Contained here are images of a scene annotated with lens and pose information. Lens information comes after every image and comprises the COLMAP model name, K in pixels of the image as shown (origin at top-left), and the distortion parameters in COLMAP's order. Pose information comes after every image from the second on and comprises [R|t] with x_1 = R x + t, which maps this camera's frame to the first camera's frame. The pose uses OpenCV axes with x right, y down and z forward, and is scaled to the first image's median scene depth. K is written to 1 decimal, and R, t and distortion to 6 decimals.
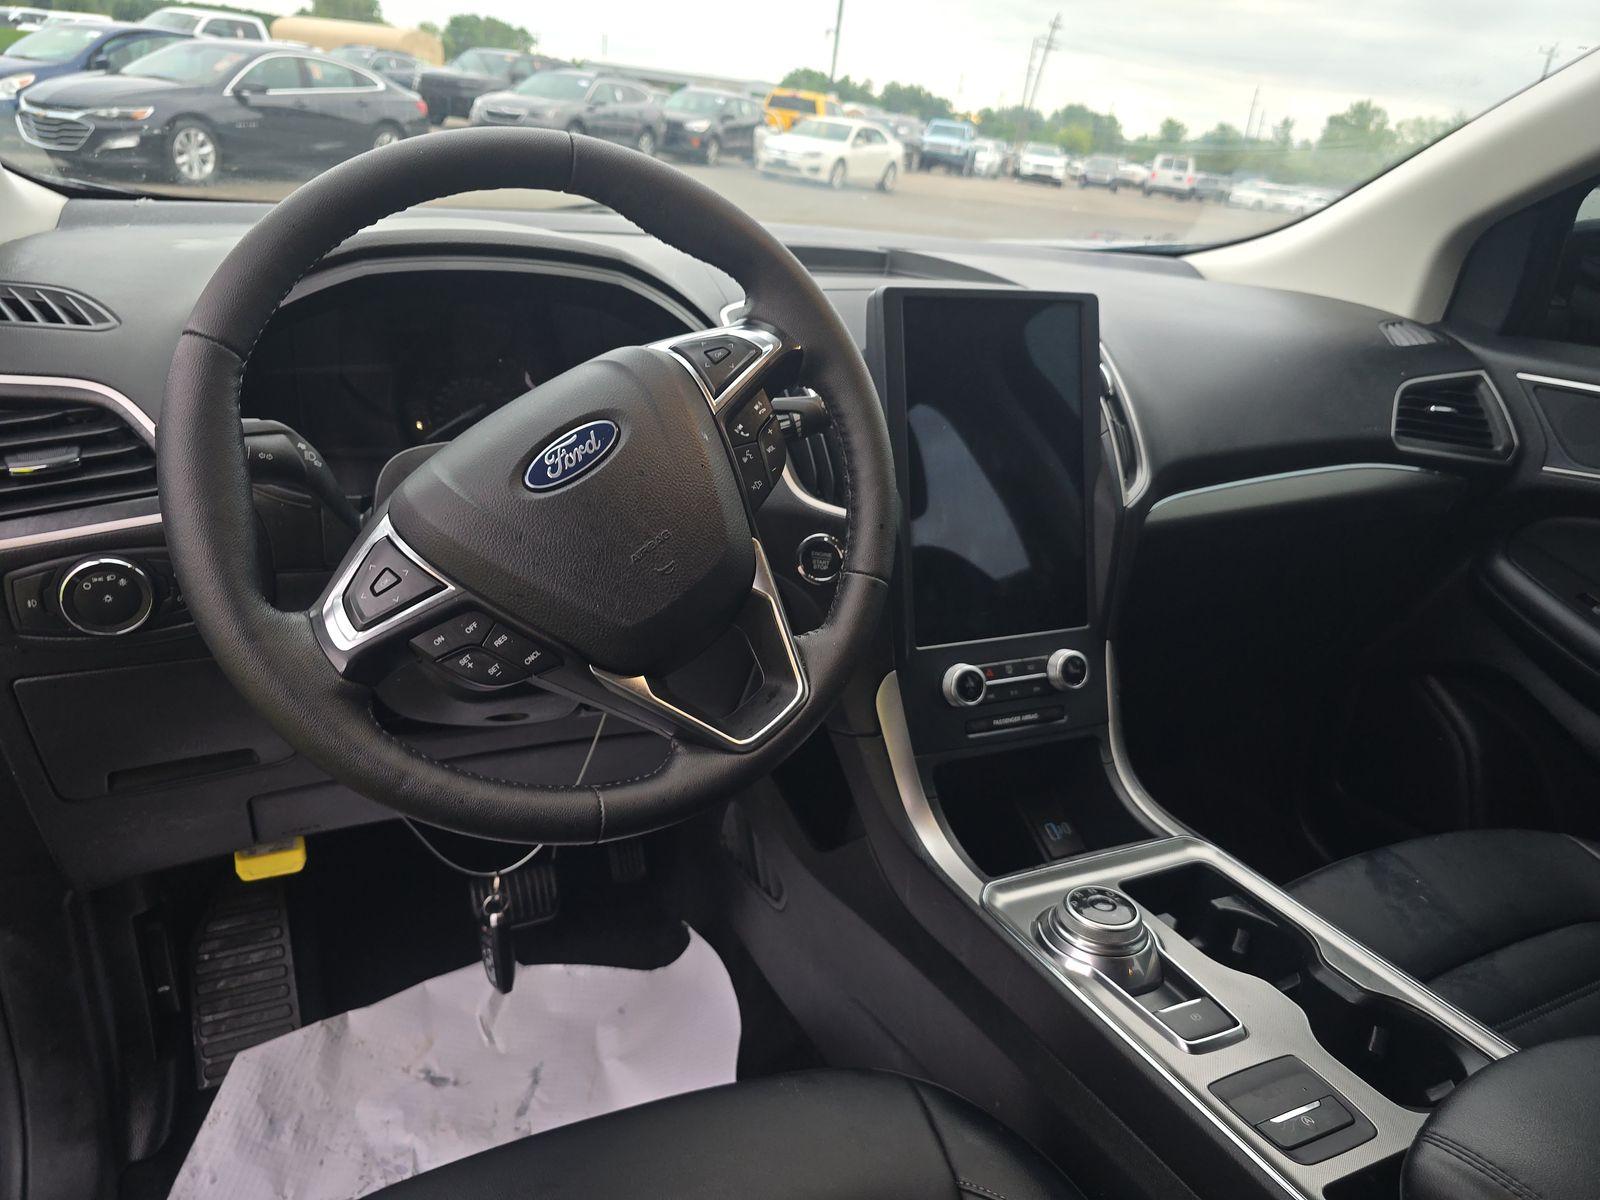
lens RADIAL K [[1107.8, 0, 793.5], [0, 1107.8, 611.5], [0, 0, 1]] dist [0.018982, -0.002662]
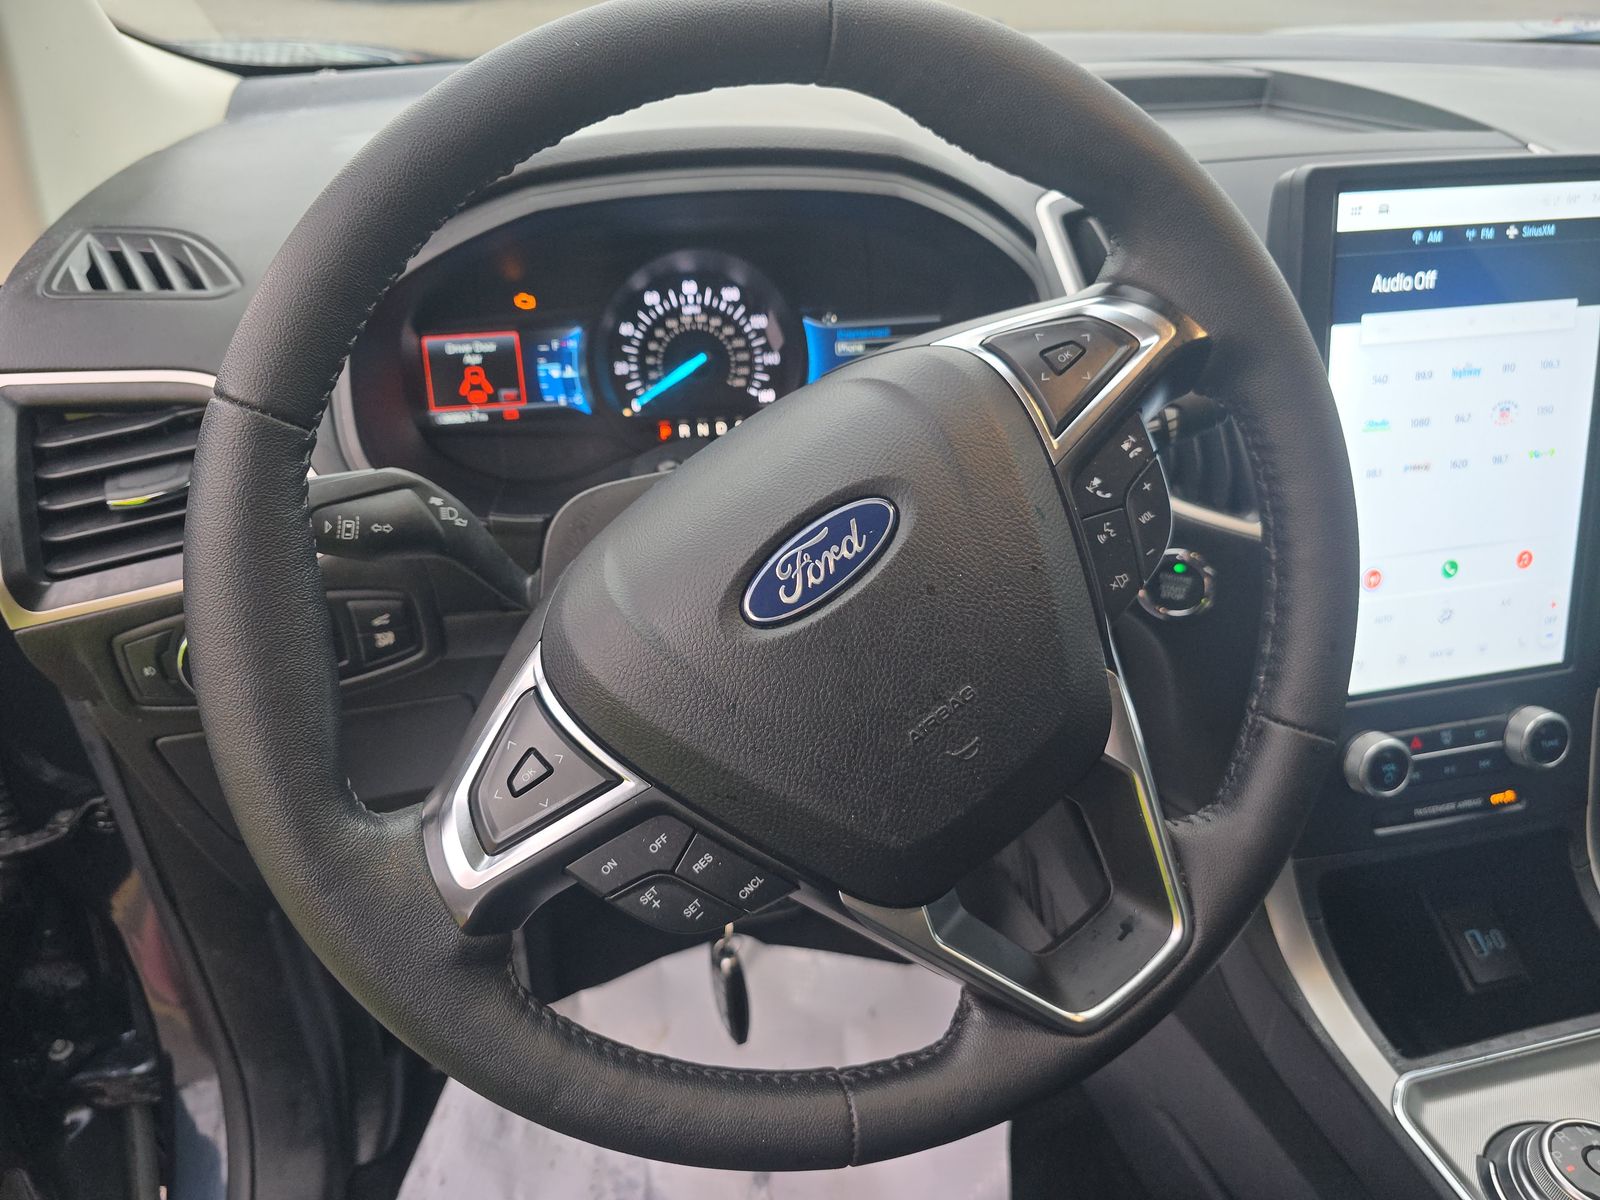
lens RADIAL K [[1107.8, 0, 793.5], [0, 1107.8, 611.5], [0, 0, 1]] dist [0.018982, -0.002662]
pose [[0.973234, 0.051181, -0.224044, -0.069944], [-0.013640, 0.986032, 0.165999, -0.195602], [0.229411, -0.158500, 0.960338, 0.376381]]
